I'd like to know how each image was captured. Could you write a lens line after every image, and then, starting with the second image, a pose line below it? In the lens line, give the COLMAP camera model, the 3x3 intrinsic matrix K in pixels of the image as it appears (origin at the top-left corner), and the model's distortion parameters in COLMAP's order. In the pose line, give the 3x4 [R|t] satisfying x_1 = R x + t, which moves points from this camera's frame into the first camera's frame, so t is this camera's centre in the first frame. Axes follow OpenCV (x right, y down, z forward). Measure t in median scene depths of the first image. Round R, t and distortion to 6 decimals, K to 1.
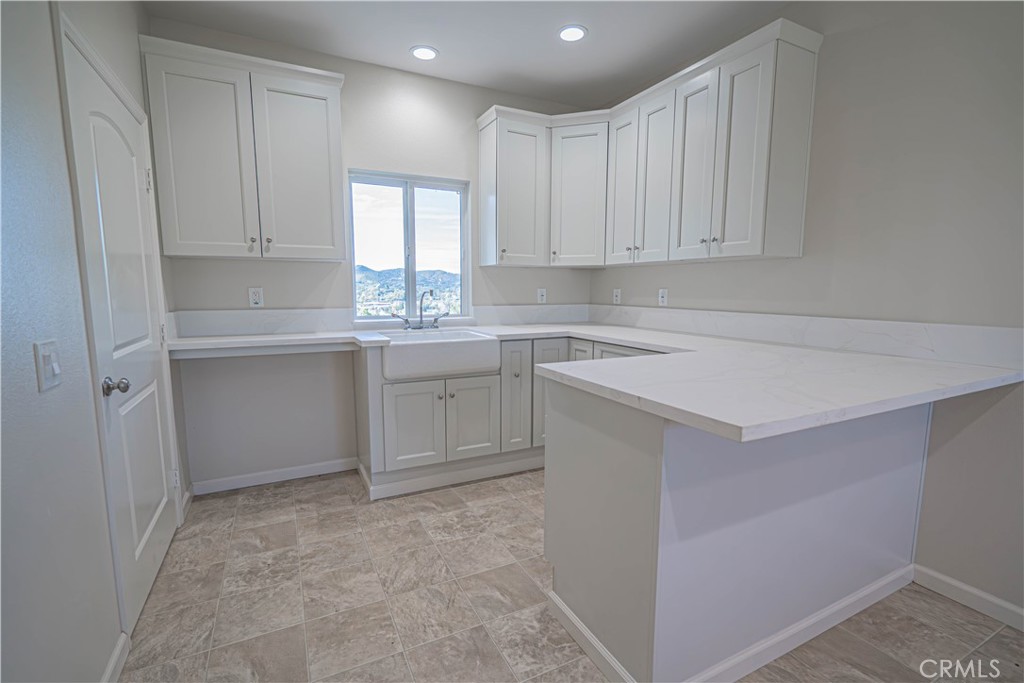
lens RADIAL K [[460.8, 0, 513.7], [0, 460.8, 341.2], [0, 0, 1]] dist [-0.004952, 0.004944]
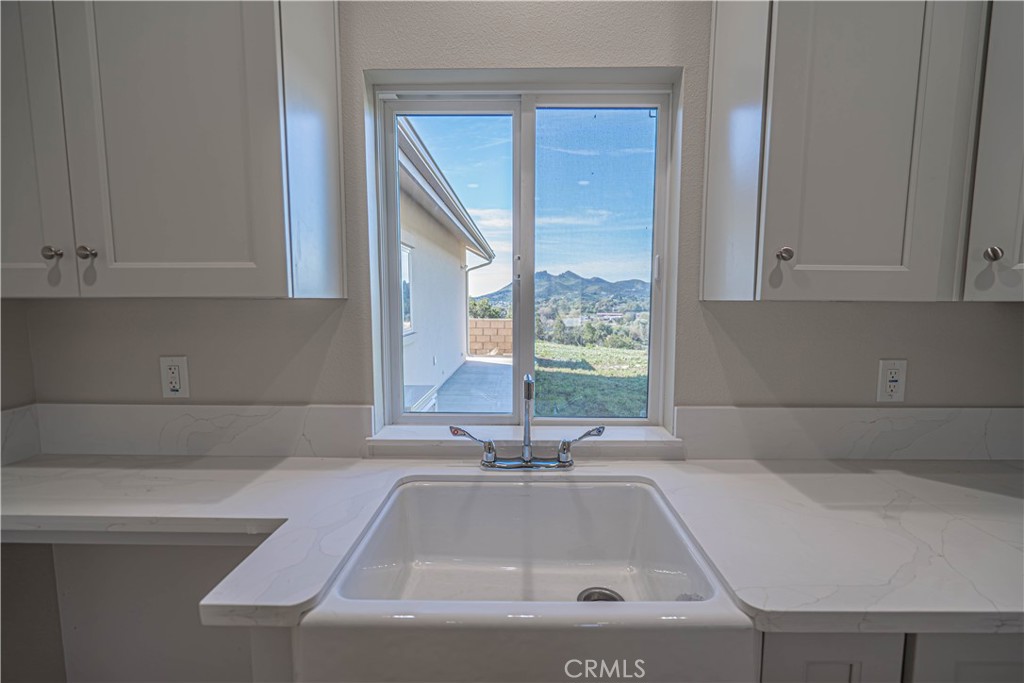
lens RADIAL K [[460.8, 0, 517.2], [0, 460.8, 347.2], [0, 0, 1]] dist [-0.004952, 0.004944]
pose [[0.886806, 0.047974, -0.459645, -0.034206], [-0.053656, 0.998559, 0.000701, -0.121797], [0.459017, 0.024041, 0.888102, 0.627113]]
